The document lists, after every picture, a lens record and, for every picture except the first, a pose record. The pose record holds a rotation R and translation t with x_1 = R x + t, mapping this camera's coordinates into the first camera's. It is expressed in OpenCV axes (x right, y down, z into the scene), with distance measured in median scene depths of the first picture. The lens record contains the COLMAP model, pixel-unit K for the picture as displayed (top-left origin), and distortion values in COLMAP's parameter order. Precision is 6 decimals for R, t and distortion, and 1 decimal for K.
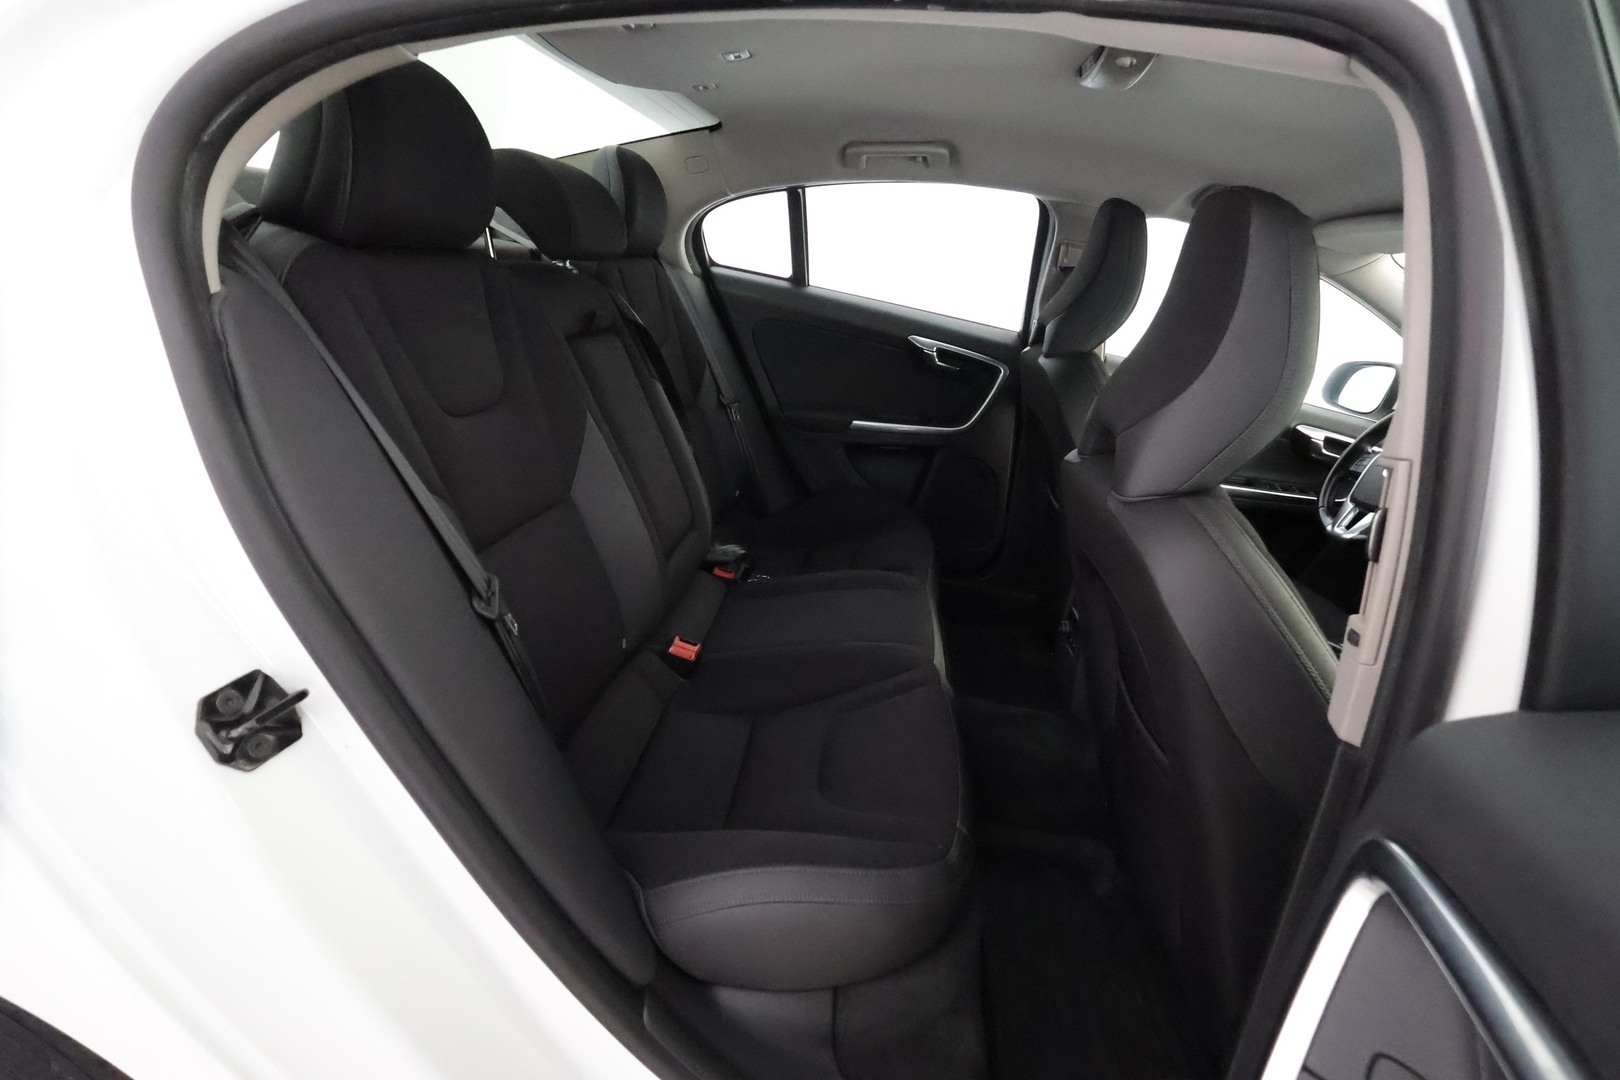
lens RADIAL K [[755.1, 0, 814.6], [0, 755.1, 546.0], [0, 0, 1]] dist [-0.004703, 0.006911]
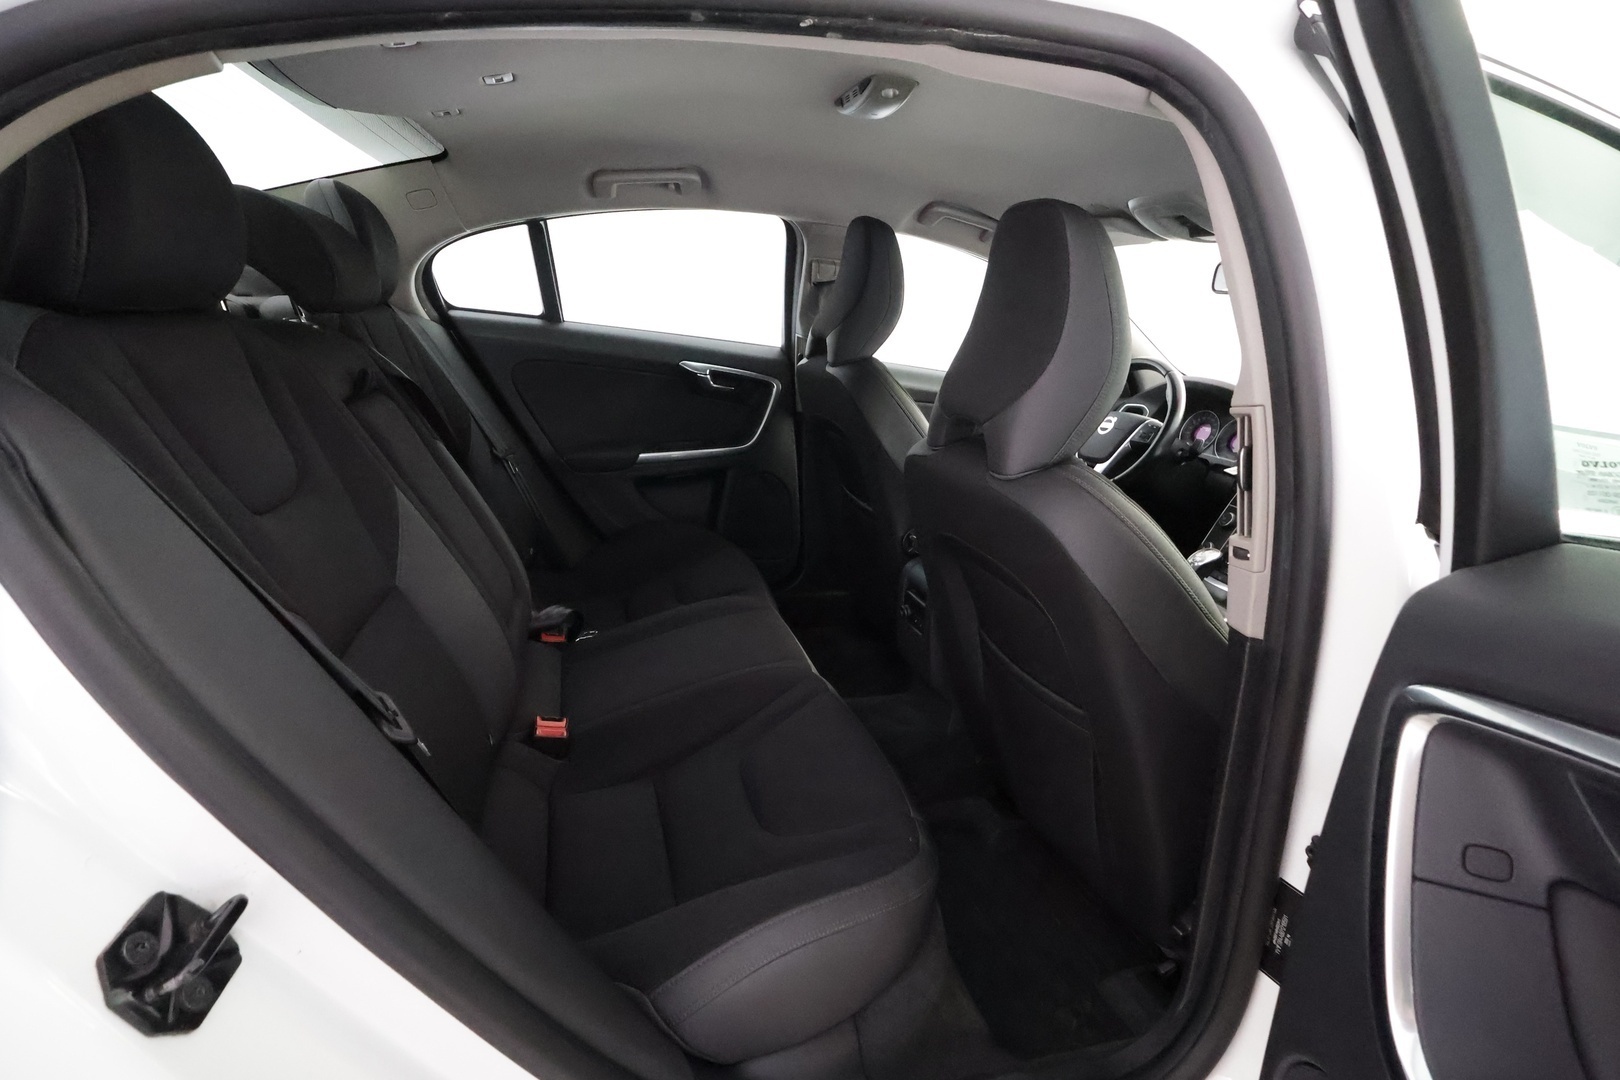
lens RADIAL K [[755.1, 0, 814.6], [0, 755.1, 546.0], [0, 0, 1]] dist [-0.004703, 0.006911]
pose [[0.917089, -0.192236, 0.349276, -0.127982], [0.202776, 0.979204, 0.006513, -0.014358], [-0.343264, 0.064852, 0.936997, 0.029856]]
